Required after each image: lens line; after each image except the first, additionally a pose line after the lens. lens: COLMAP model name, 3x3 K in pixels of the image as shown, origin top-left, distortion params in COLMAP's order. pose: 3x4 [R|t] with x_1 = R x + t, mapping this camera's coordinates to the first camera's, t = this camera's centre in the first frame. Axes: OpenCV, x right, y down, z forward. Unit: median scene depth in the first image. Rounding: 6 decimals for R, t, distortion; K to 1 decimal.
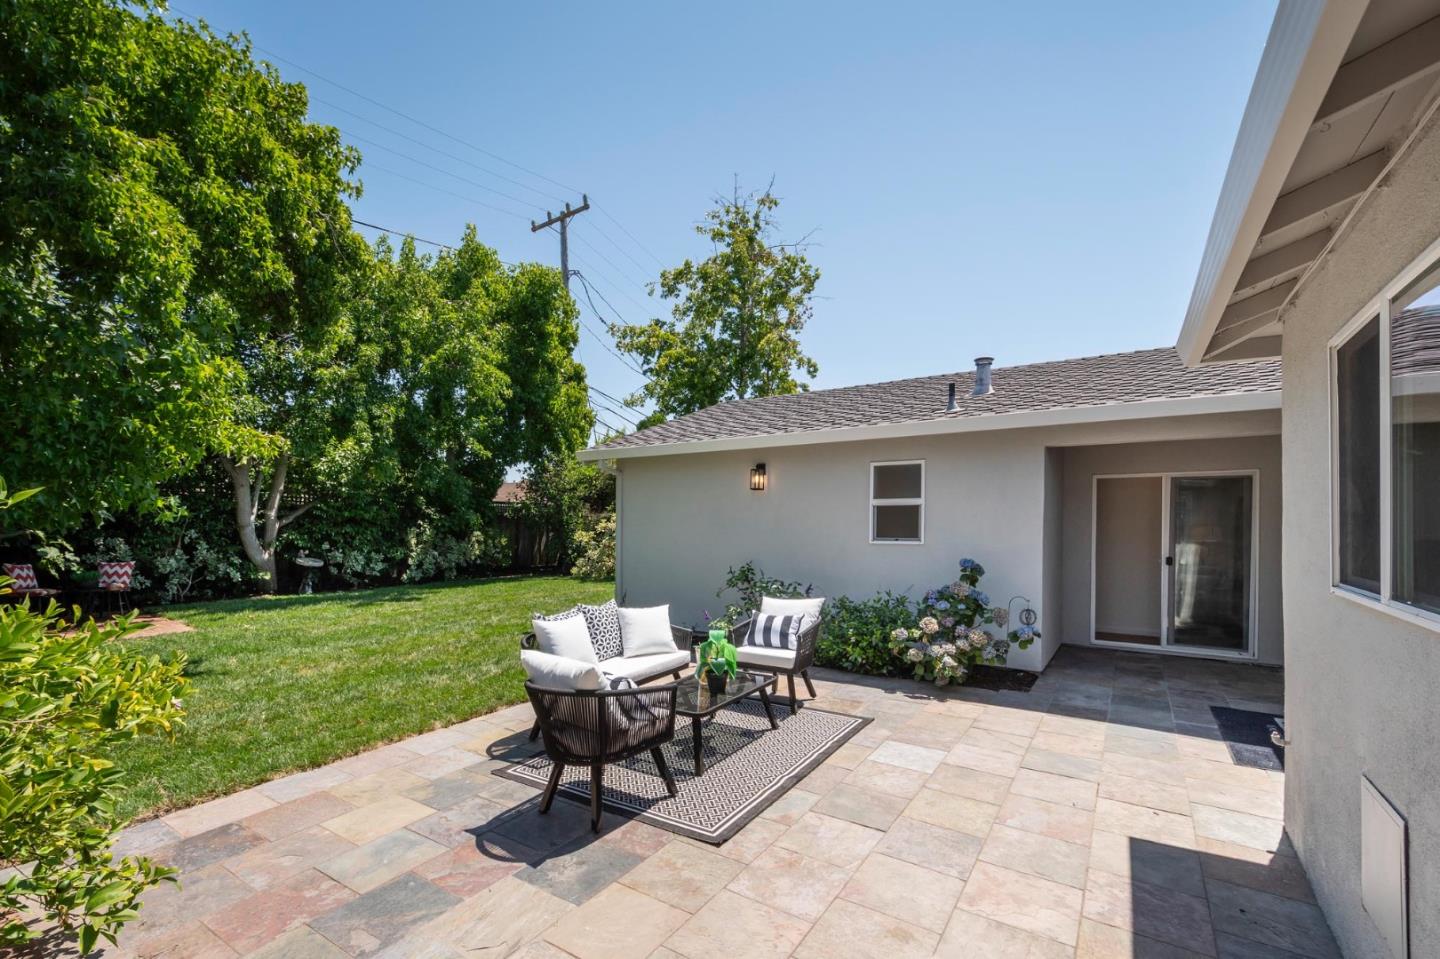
lens RADIAL K [[644.4, 0, 717.8], [0, 644.4, 503.3], [0, 0, 1]] dist [0.009469, 0.000064]
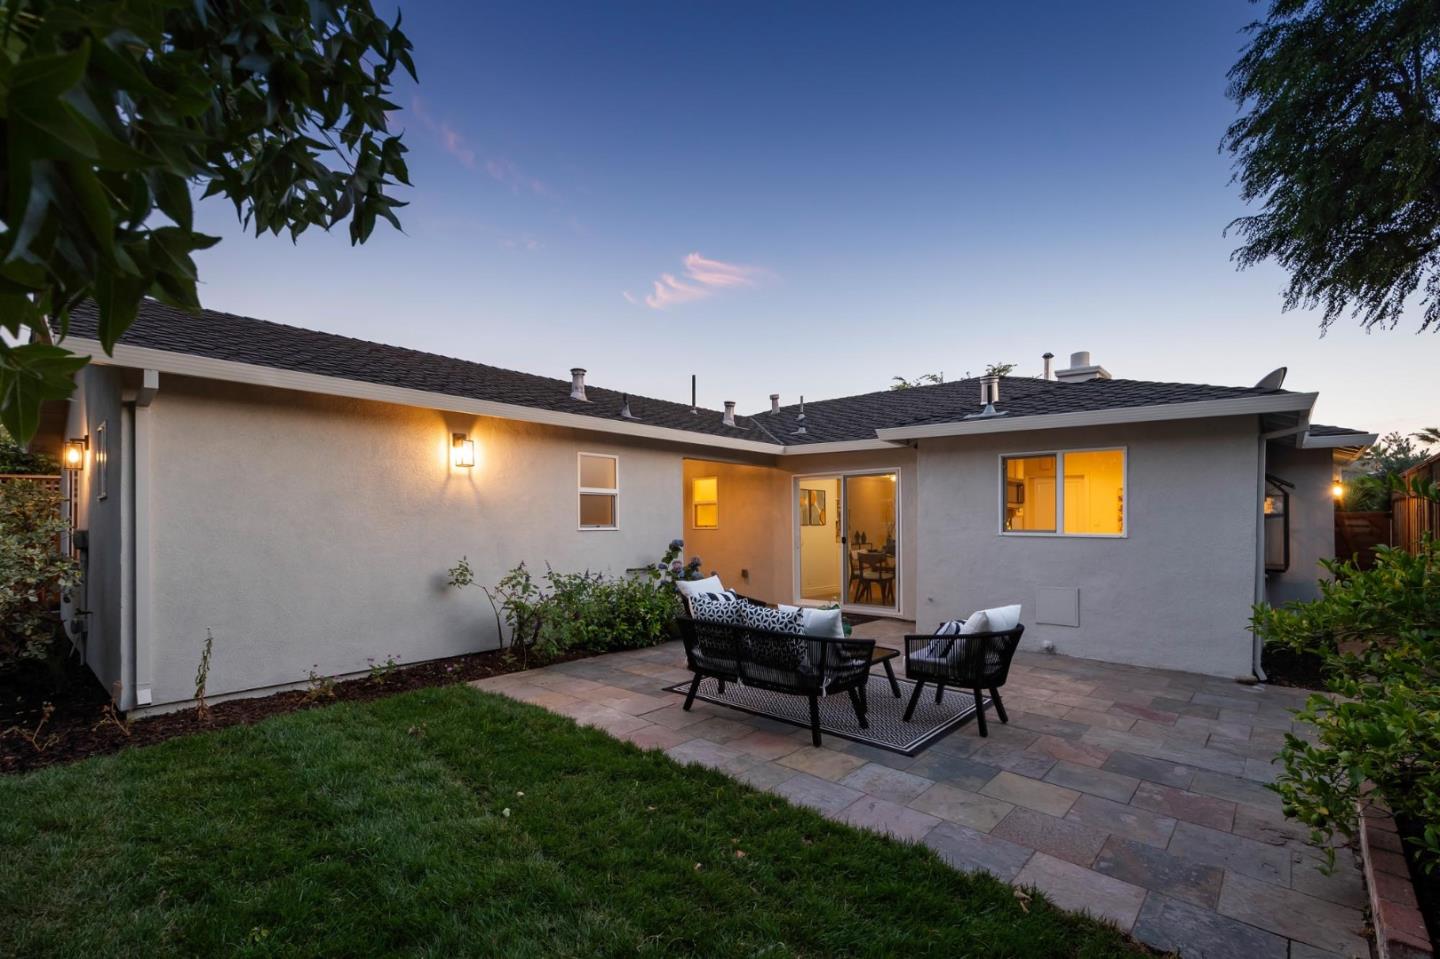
lens RADIAL K [[644.4, 0, 717.8], [0, 644.4, 503.3], [0, 0, 1]] dist [0.009469, 0.000064]
pose [[0.155805, 0.008313, 0.987753, -0.539282], [-0.031668, 0.999493, -0.003417, 0.010606], [-0.987280, -0.030748, 0.155990, 0.441606]]
